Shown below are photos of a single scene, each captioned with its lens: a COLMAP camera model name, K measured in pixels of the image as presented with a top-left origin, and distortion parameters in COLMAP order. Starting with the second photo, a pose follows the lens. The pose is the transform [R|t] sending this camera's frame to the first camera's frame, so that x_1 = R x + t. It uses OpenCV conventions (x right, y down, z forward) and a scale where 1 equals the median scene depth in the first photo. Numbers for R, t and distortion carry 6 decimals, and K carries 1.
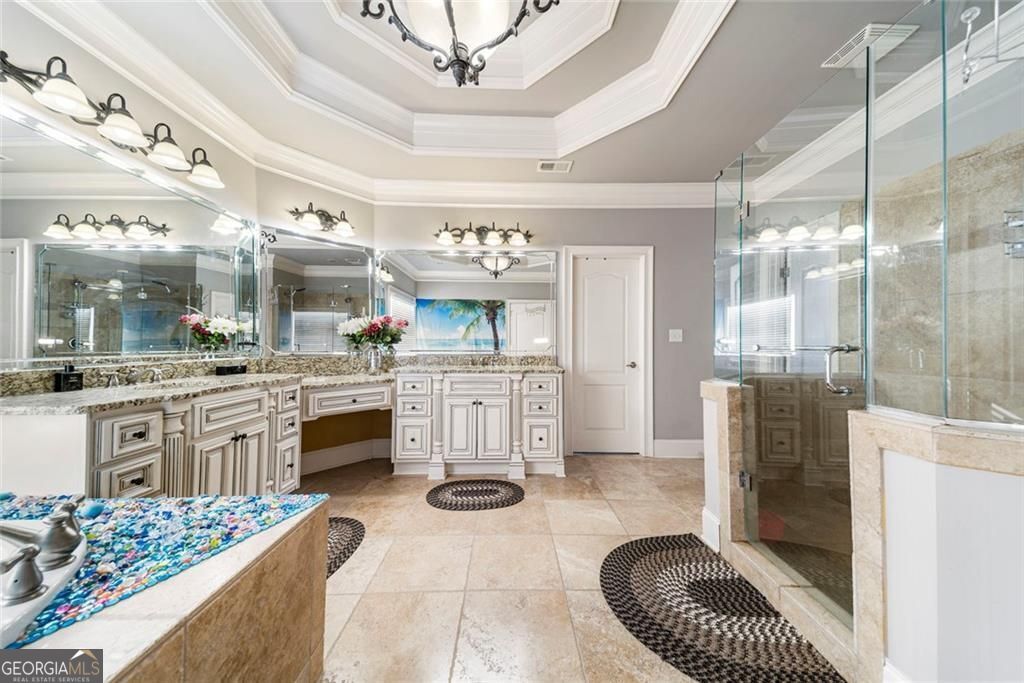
lens RADIAL K [[350.1, 0, 512.0], [0, 350.1, 341.5], [0, 0, 1]] dist [0.062301, -0.000189]
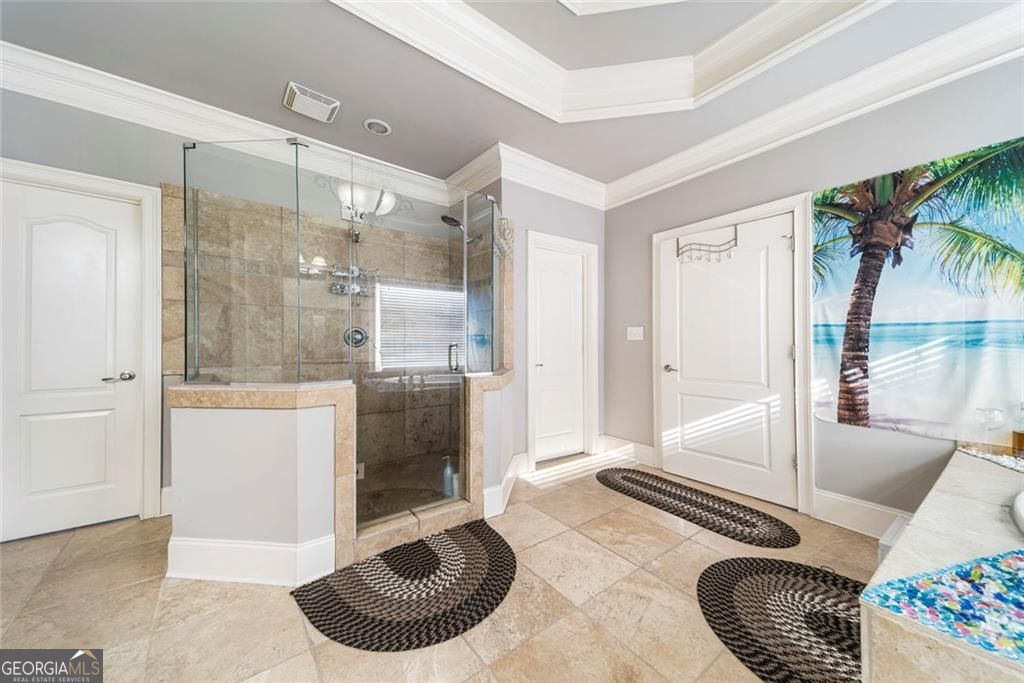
lens RADIAL K [[350.1, 0, 512.0], [0, 350.1, 341.5], [0, 0, 1]] dist [0.062301, -0.000189]
pose [[-0.583967, 0.008125, 0.811737, -0.471334], [-0.010992, 0.999779, -0.017915, 0.026853], [-0.811703, -0.019385, -0.583748, 1.312659]]
